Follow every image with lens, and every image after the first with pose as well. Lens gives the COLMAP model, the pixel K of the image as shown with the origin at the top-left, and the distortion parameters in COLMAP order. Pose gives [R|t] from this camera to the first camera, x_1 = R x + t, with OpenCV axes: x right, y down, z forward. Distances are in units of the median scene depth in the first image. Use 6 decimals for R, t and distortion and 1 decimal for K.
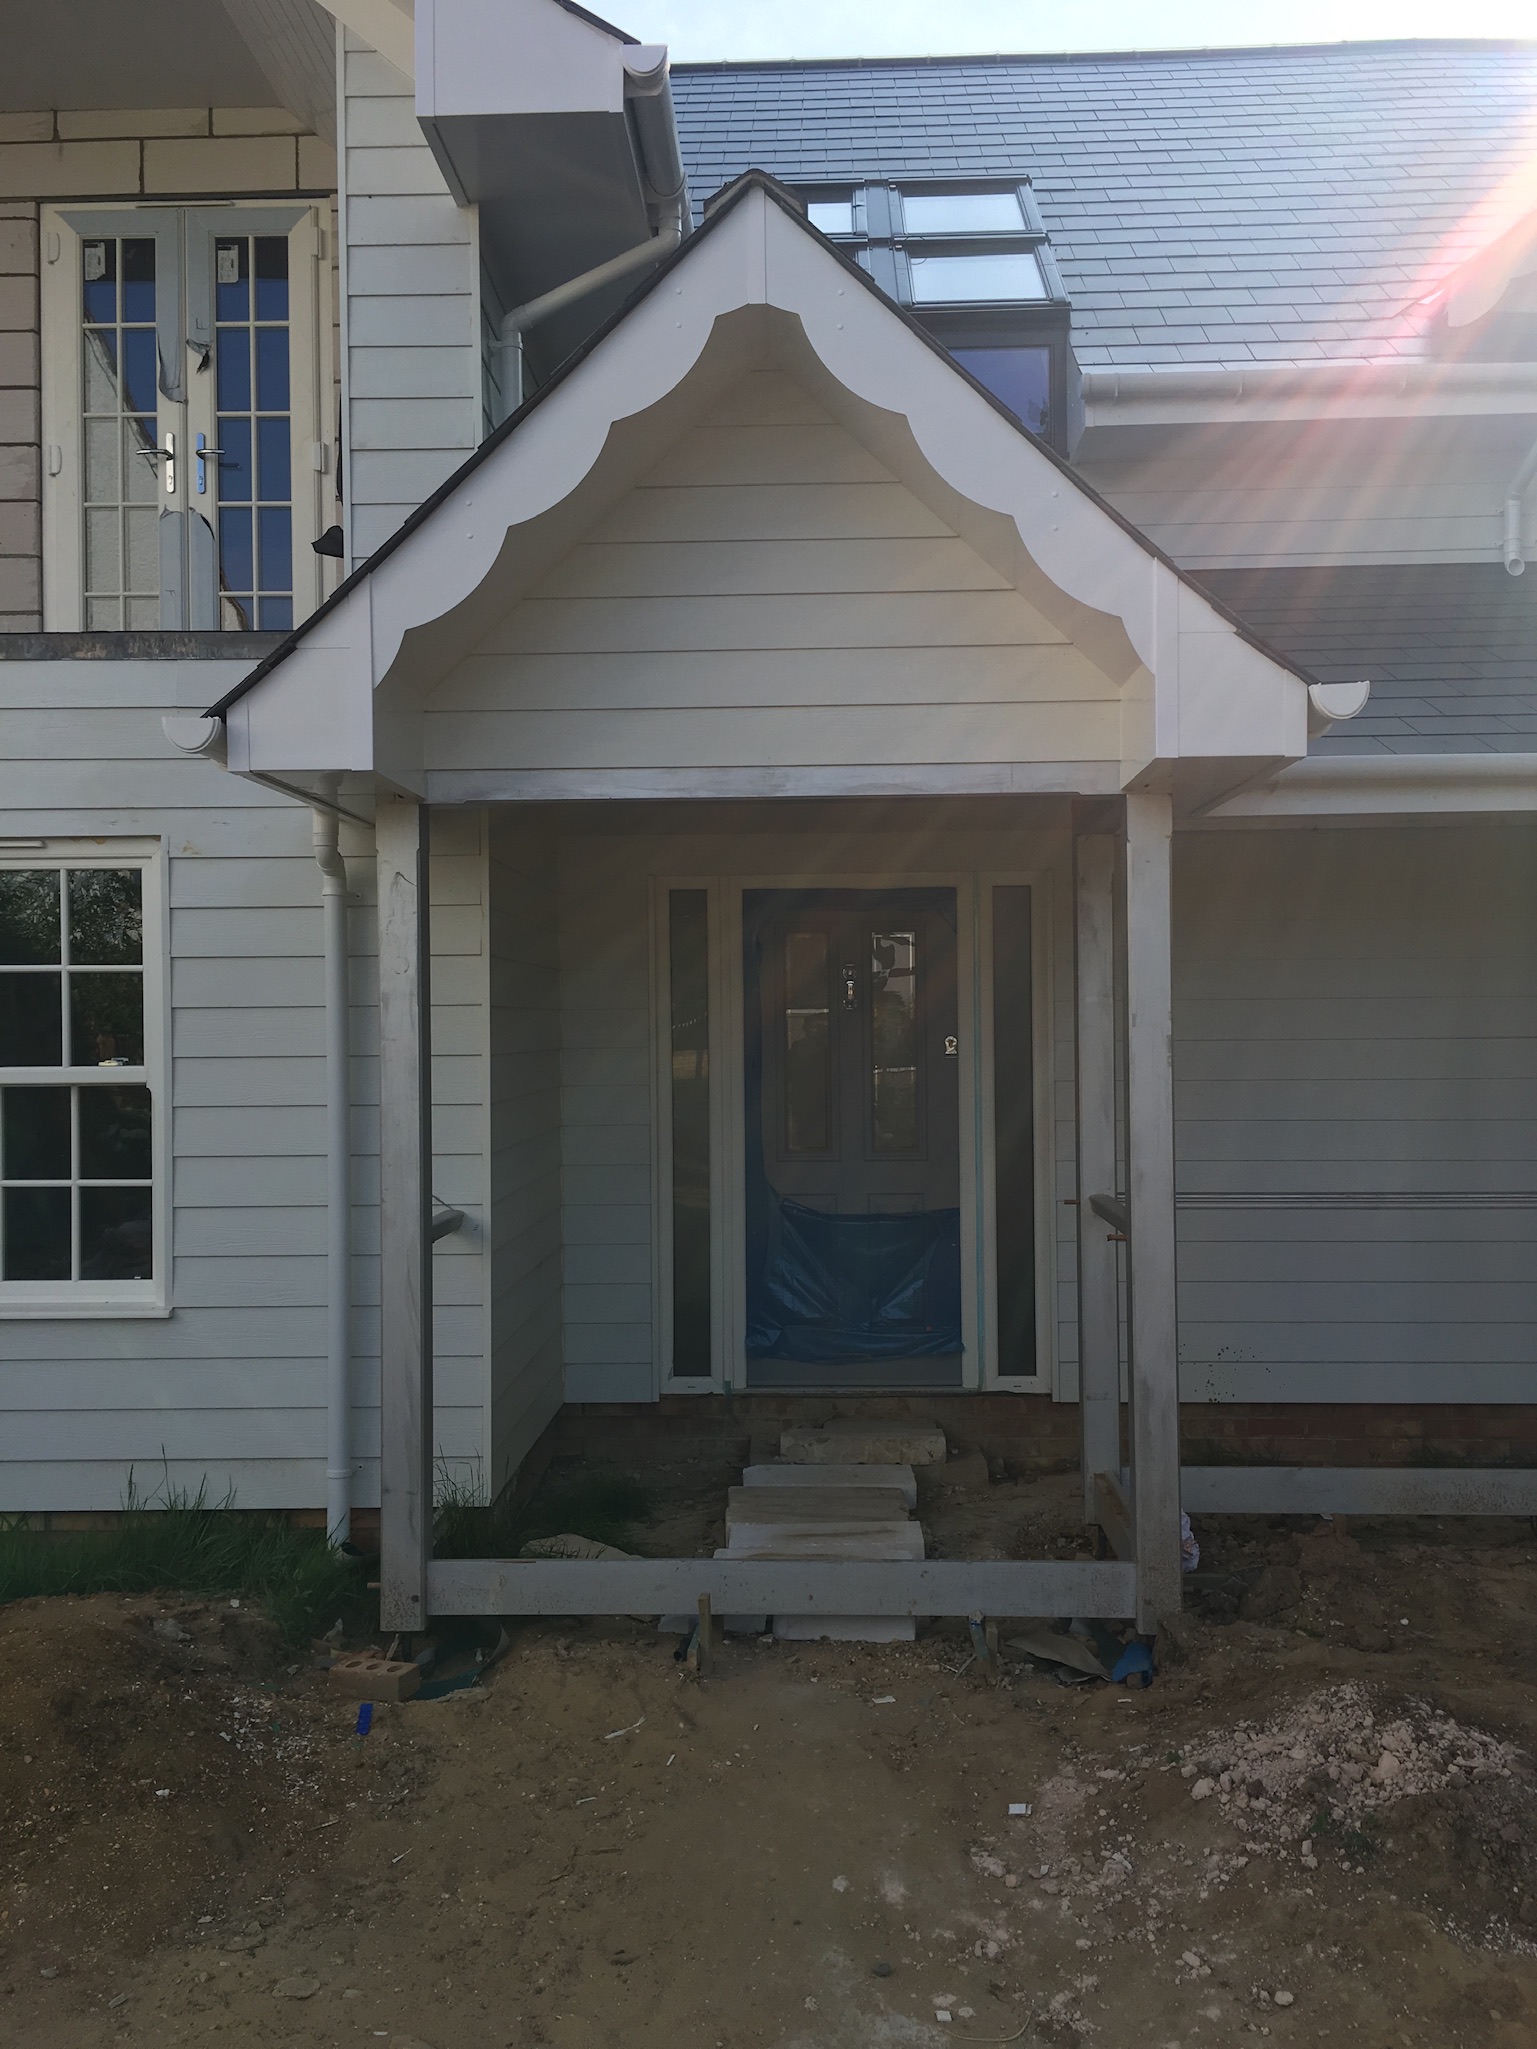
lens RADIAL K [[1729.1, 0, 768.5], [0, 1729.1, 1024.5], [0, 0, 1]] dist [0.096302, -0.118376]
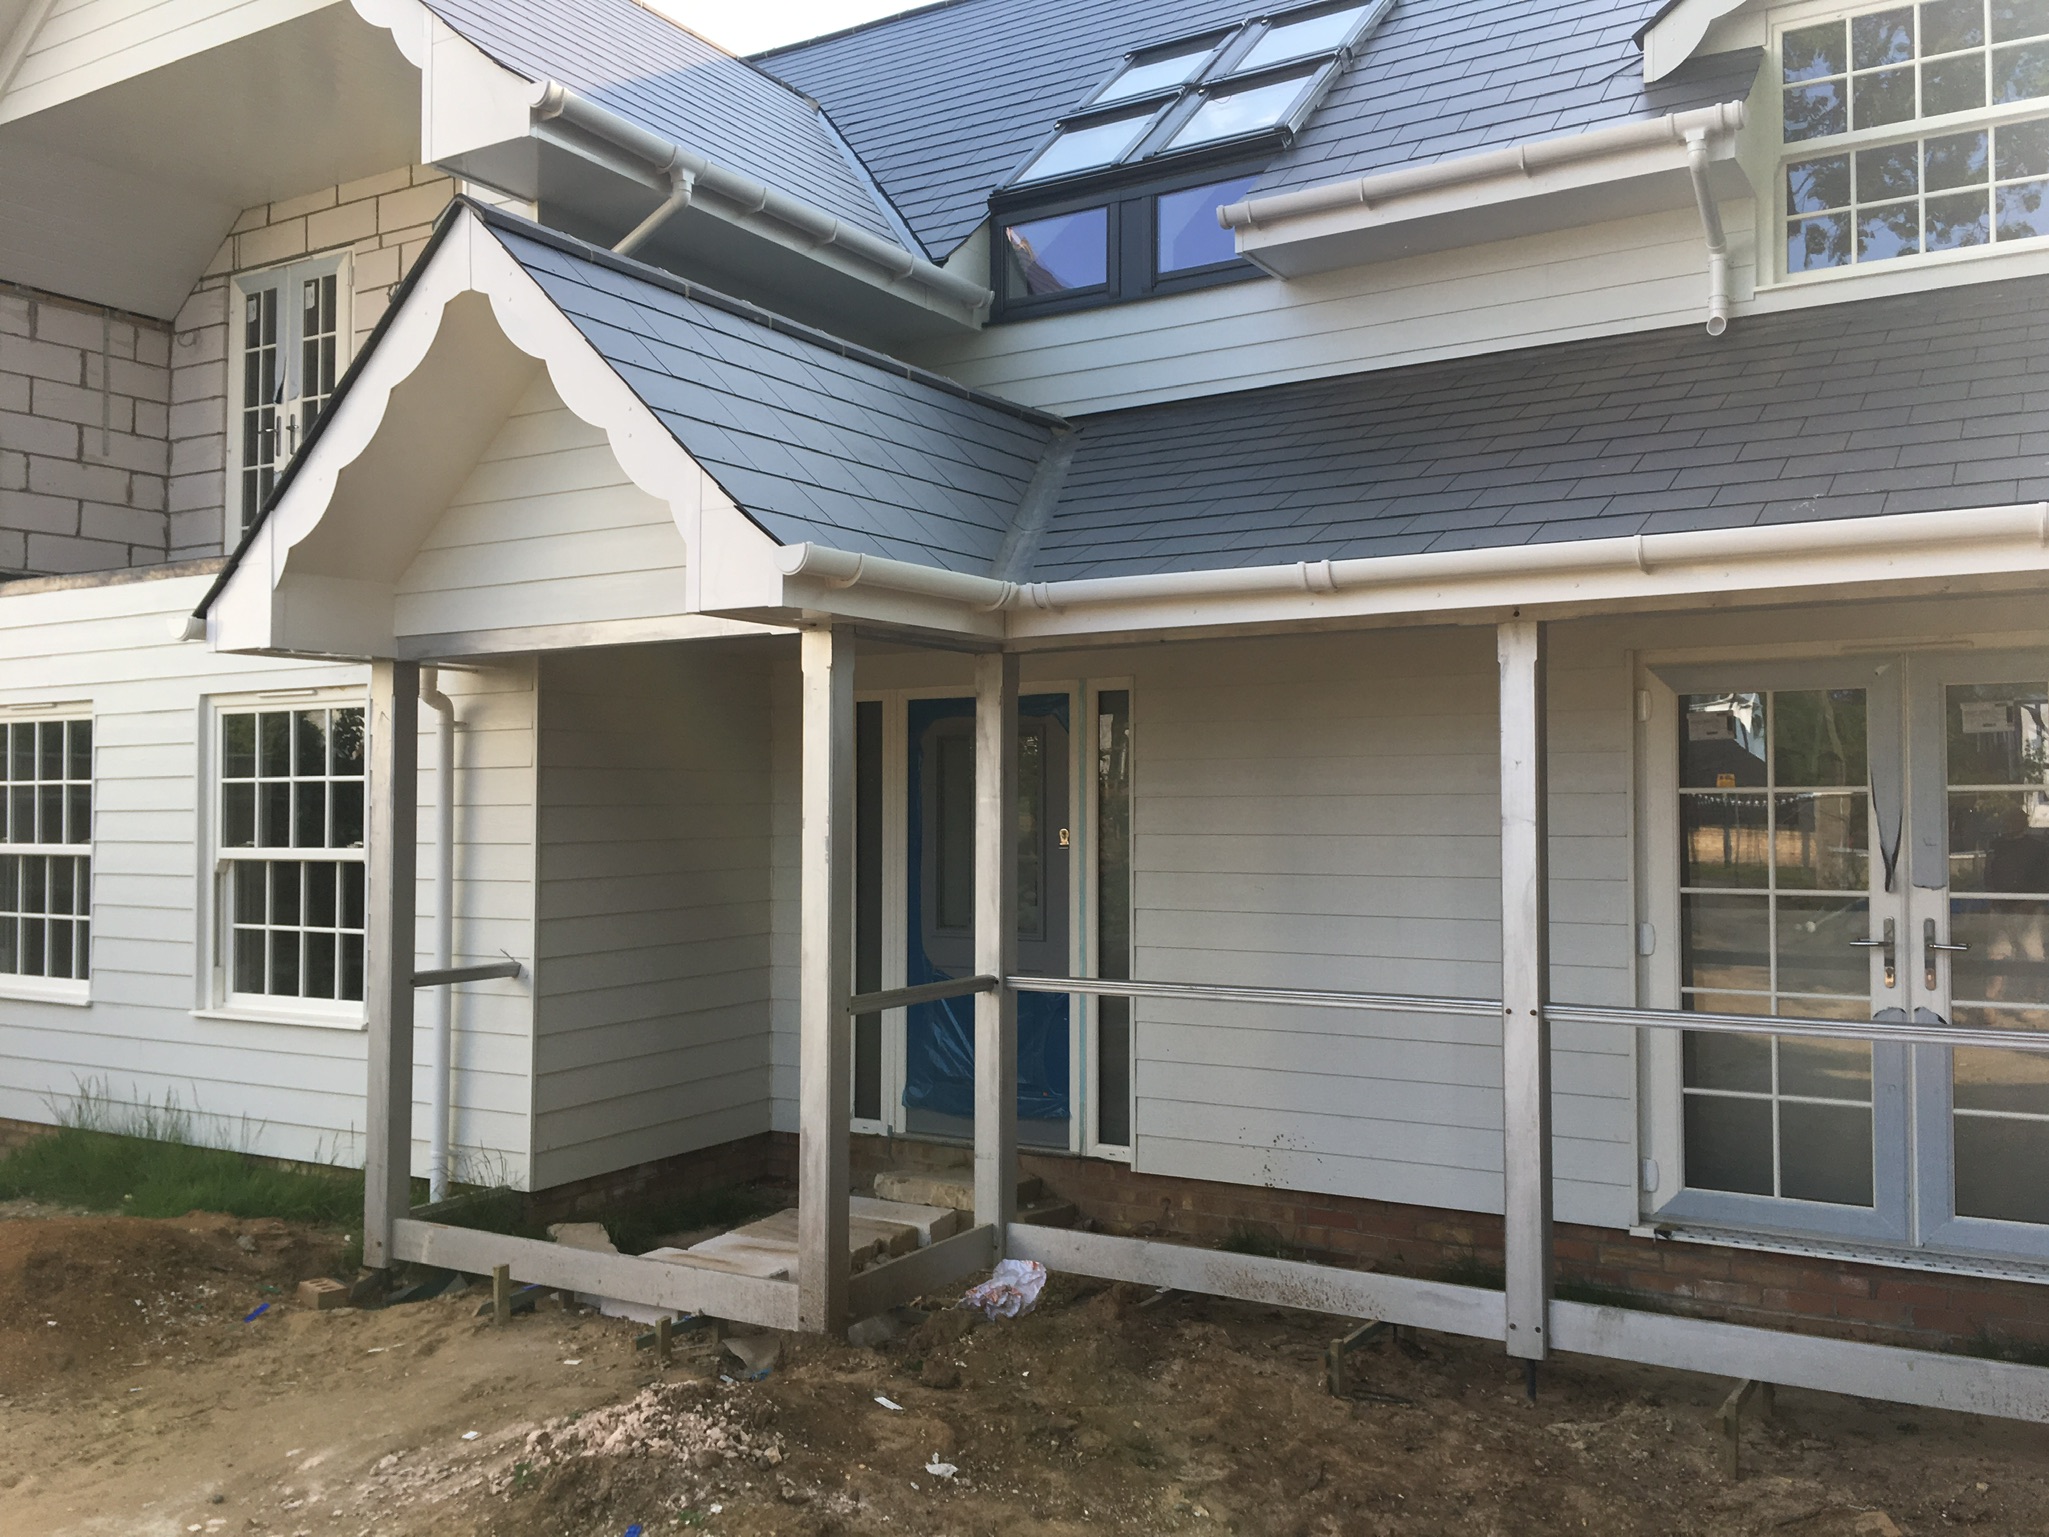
lens RADIAL K [[1729.1, 0, 1020.3], [0, 1729.1, 757.3], [0, 0, 1]] dist [0.096302, -0.118376]
pose [[0.877474, -0.009709, -0.479526, 0.930915], [-0.000489, 0.999776, -0.021138, -0.023614], [0.479624, 0.018783, 0.877273, 0.032306]]
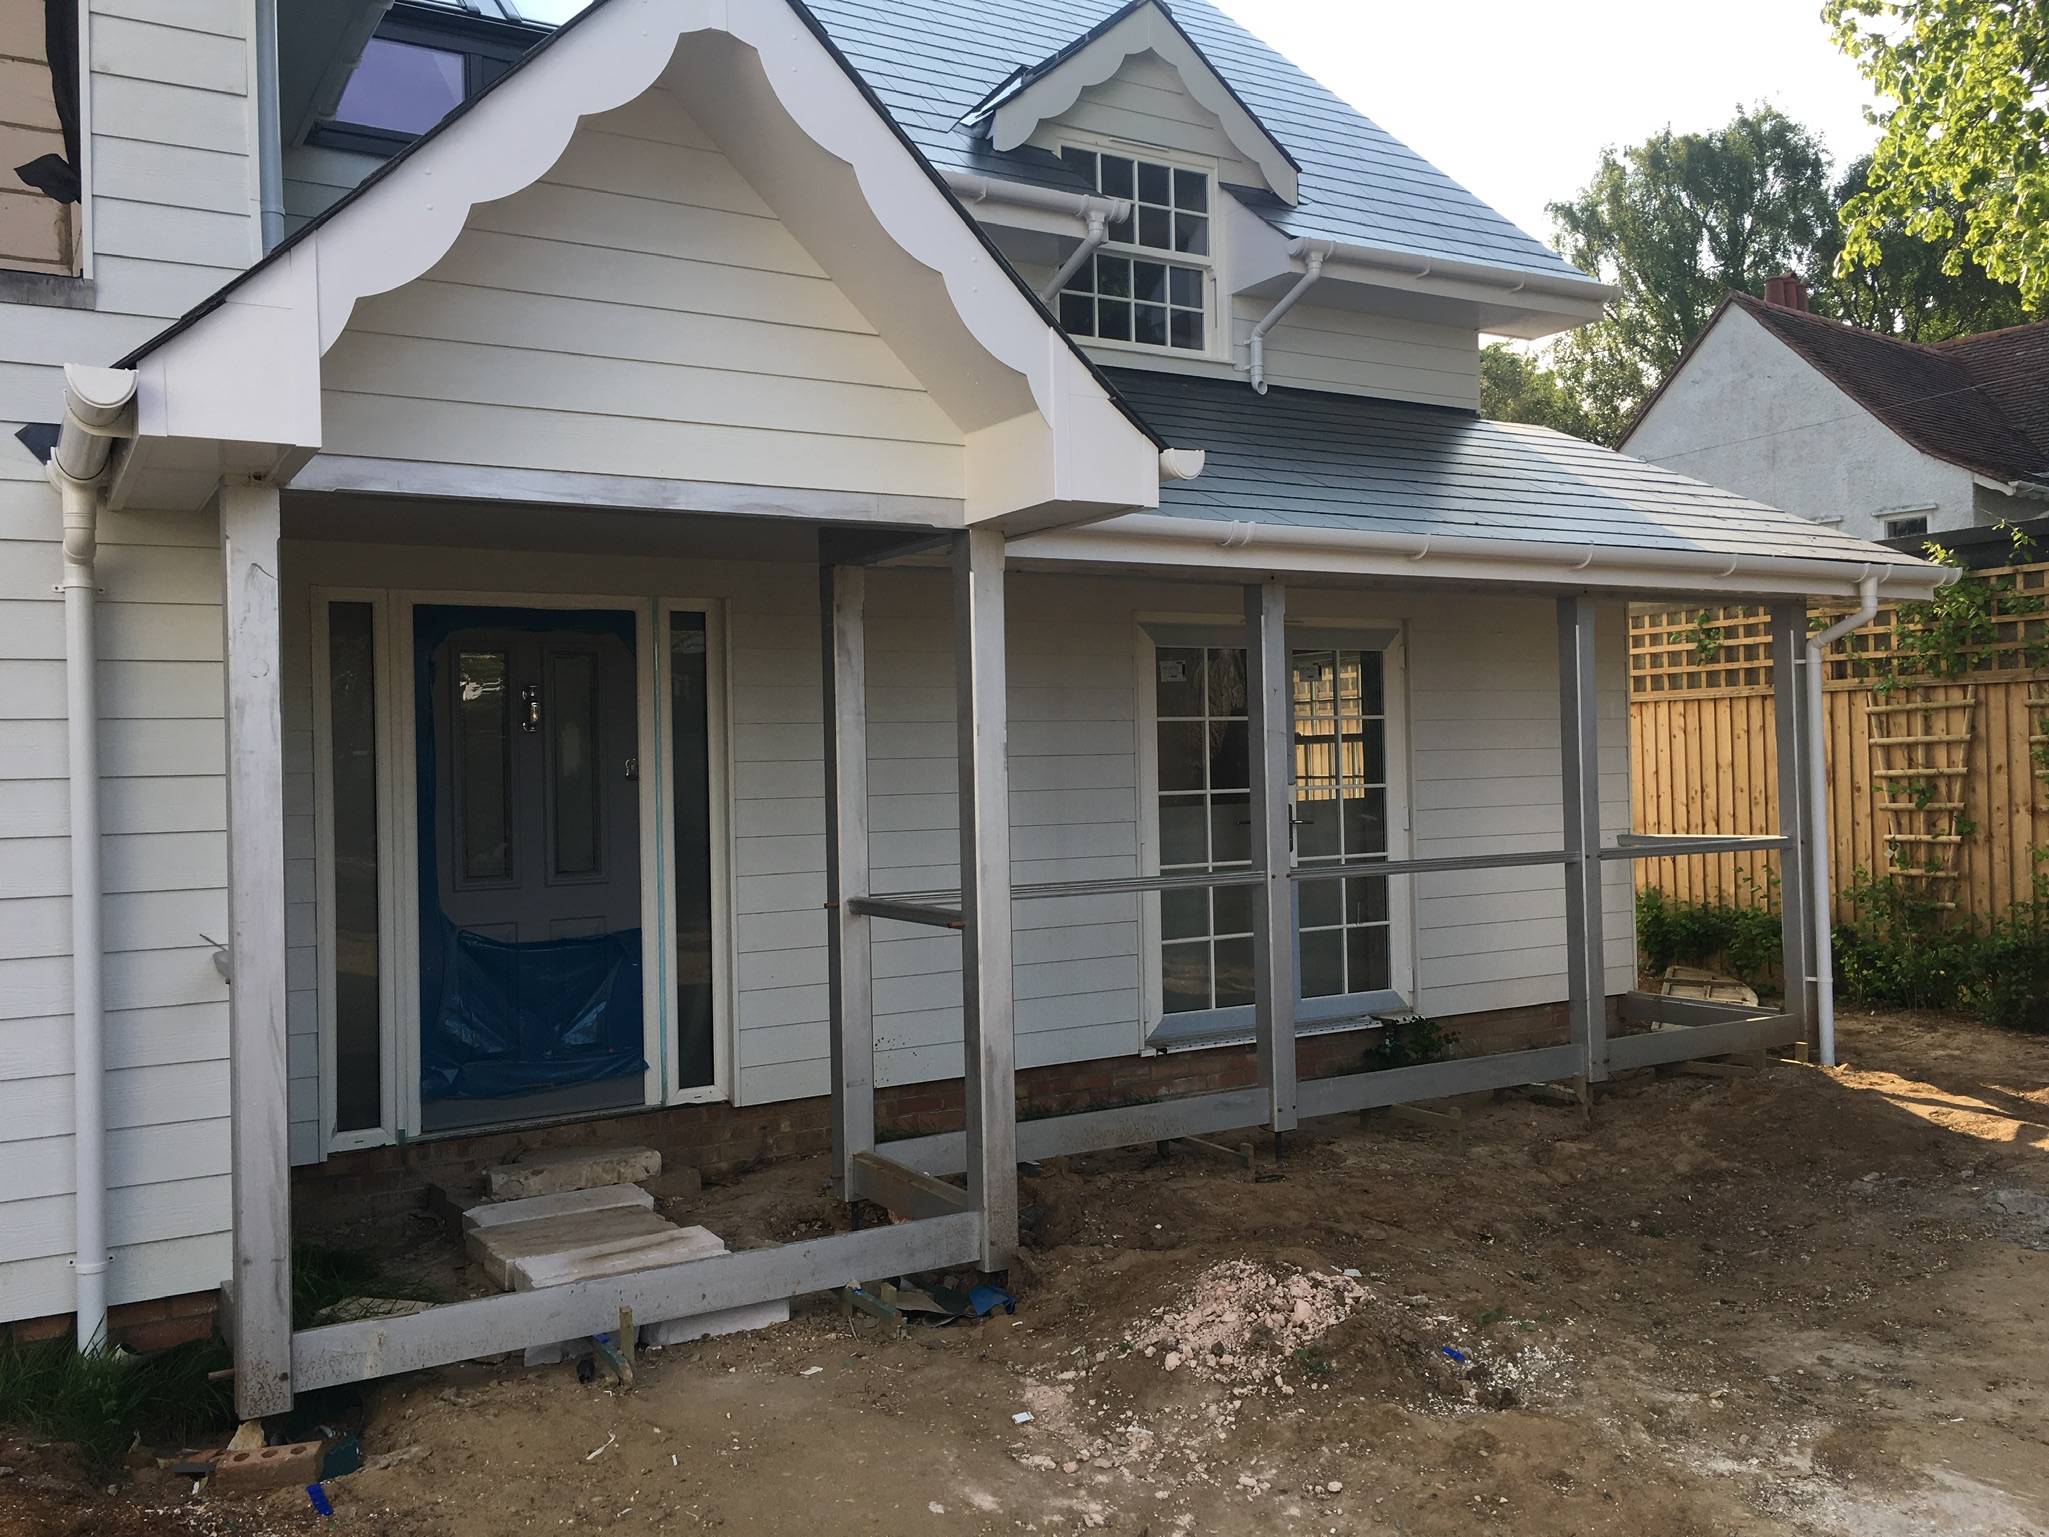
lens RADIAL K [[1729.1, 0, 1020.3], [0, 1729.1, 757.3], [0, 0, 1]] dist [0.096302, -0.118376]
pose [[0.841669, -0.007068, 0.539948, -0.382671], [0.012262, 0.999907, -0.006024, 0.022683], [-0.539855, 0.011691, 0.841677, 0.037563]]
